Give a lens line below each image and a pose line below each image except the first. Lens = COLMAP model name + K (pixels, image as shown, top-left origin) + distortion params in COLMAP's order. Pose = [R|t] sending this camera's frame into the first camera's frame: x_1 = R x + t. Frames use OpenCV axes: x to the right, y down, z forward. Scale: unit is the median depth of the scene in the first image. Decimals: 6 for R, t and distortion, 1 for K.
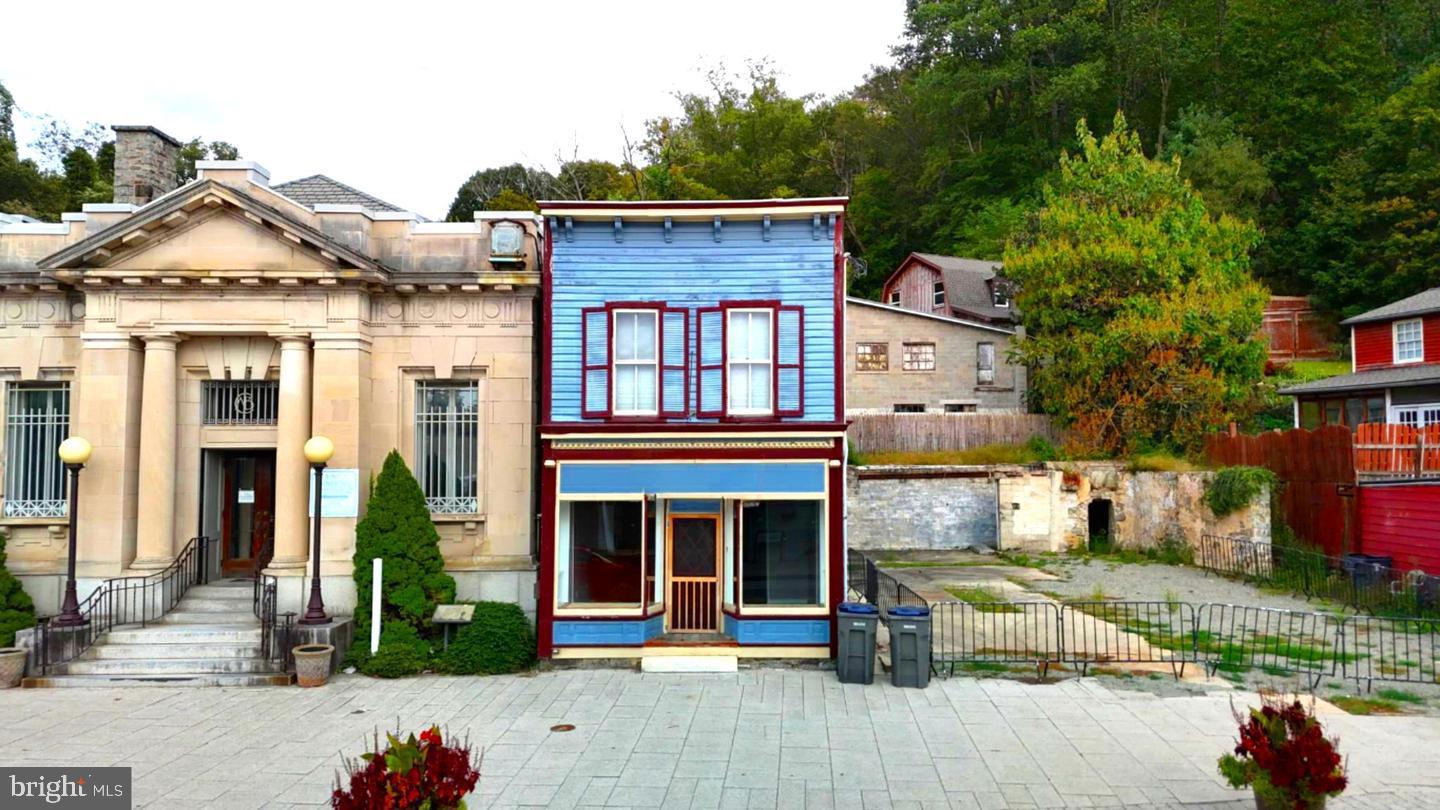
lens RADIAL K [[1051.5, 0, 725.0], [0, 1051.5, 400.0], [0, 0, 1]] dist [0.079966, -0.067966]
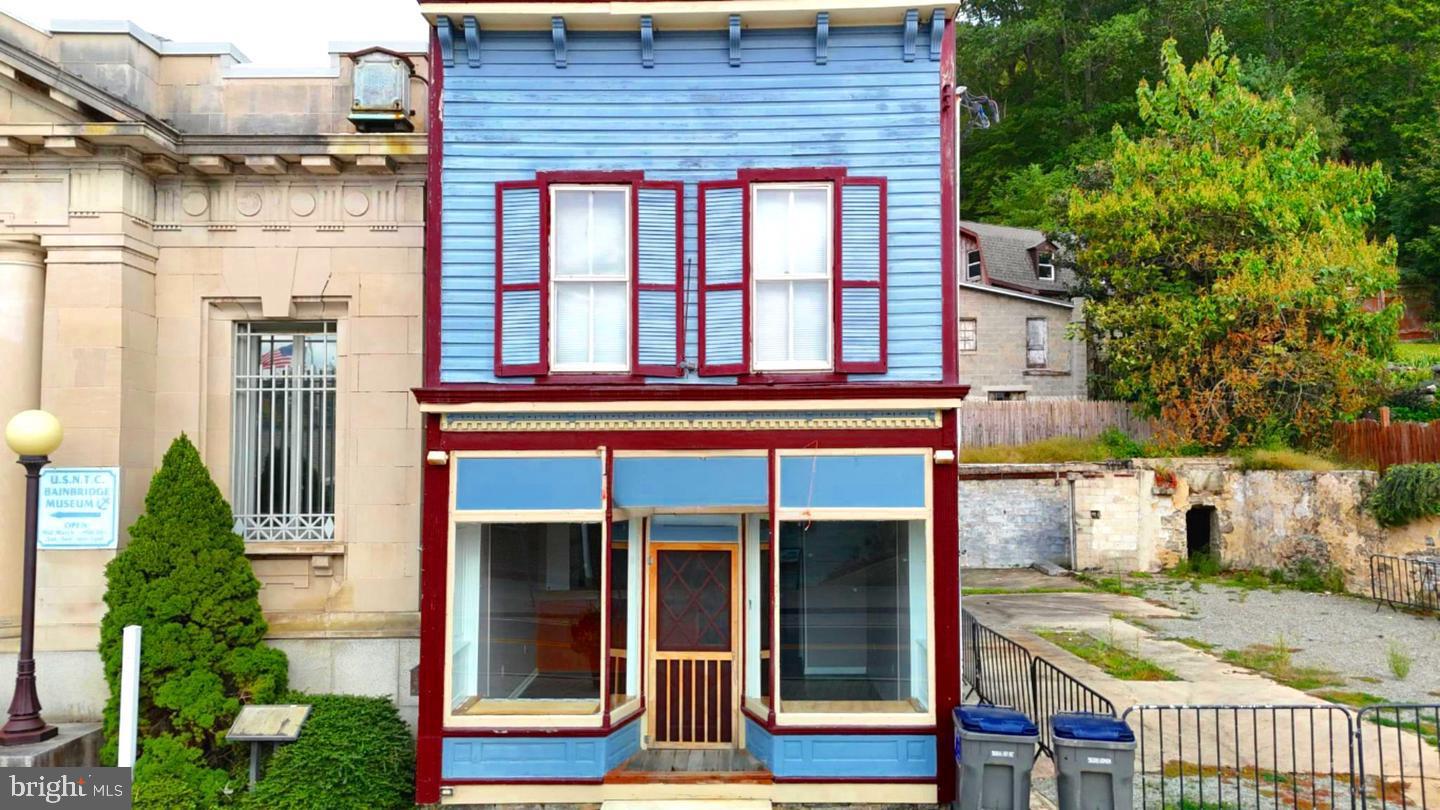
lens RADIAL K [[1051.5, 0, 724.8], [0, 1051.5, 404.2], [0, 0, 1]] dist [0.079966, -0.067966]
pose [[0.999987, -0.001047, 0.005017, -0.014826], [0.001028, 0.999992, 0.003786, 0.028870], [-0.005020, -0.003780, 0.999980, 0.414849]]
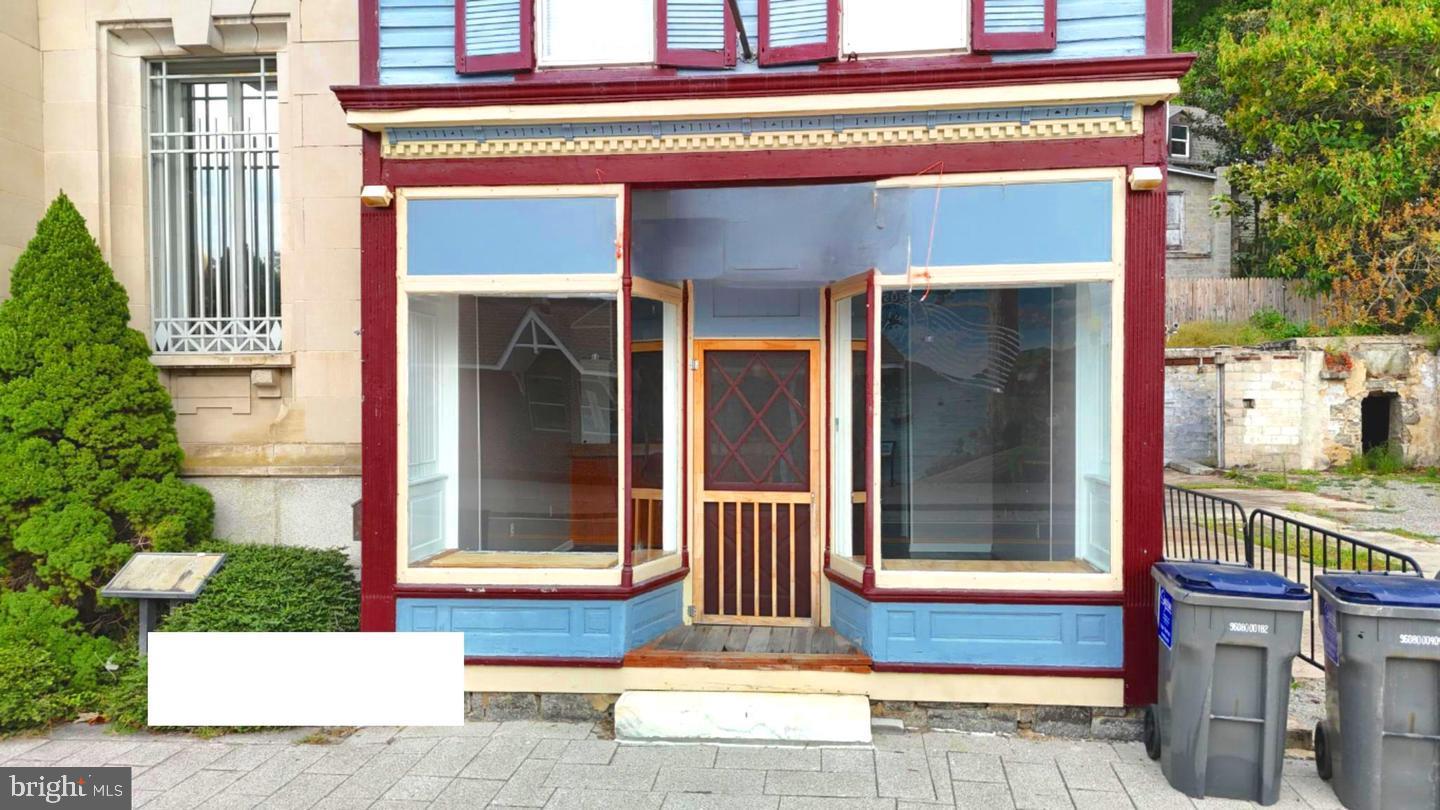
lens RADIAL K [[1051.5, 0, 726.5], [0, 1051.5, 403.1], [0, 0, 1]] dist [0.079966, -0.067966]
pose [[0.996711, -0.002102, -0.081010, -0.007658], [0.007470, 0.997790, 0.066019, 0.106734], [0.080692, -0.066407, 0.994524, 0.593305]]
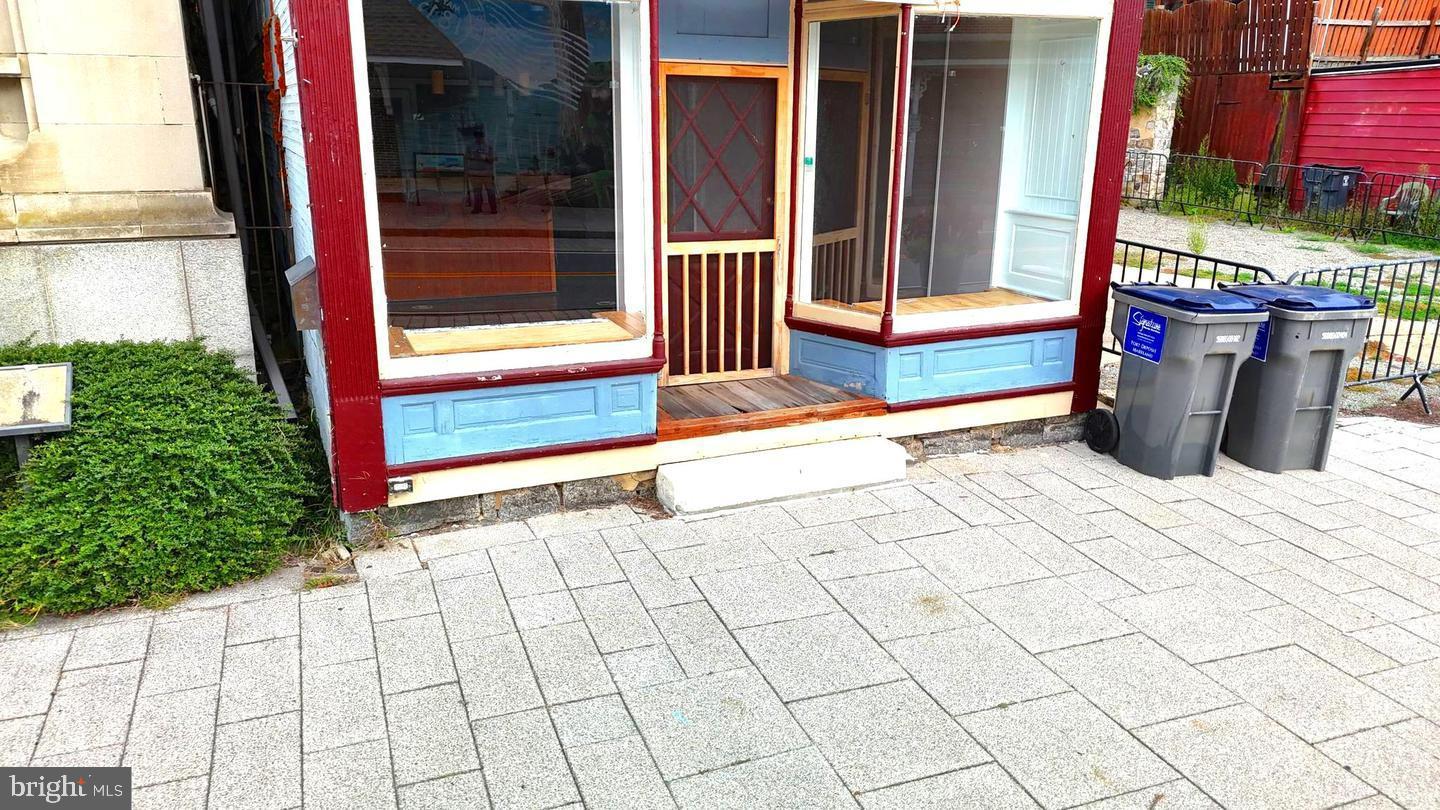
lens RADIAL K [[1051.5, 0, 720.4], [0, 1051.5, 412.0], [0, 0, 1]] dist [0.079966, -0.067966]
pose [[0.906494, -0.108092, 0.408148, -0.191141], [-0.036241, 0.943187, 0.330279, 0.101277], [-0.420660, -0.314188, 0.851076, 0.658392]]
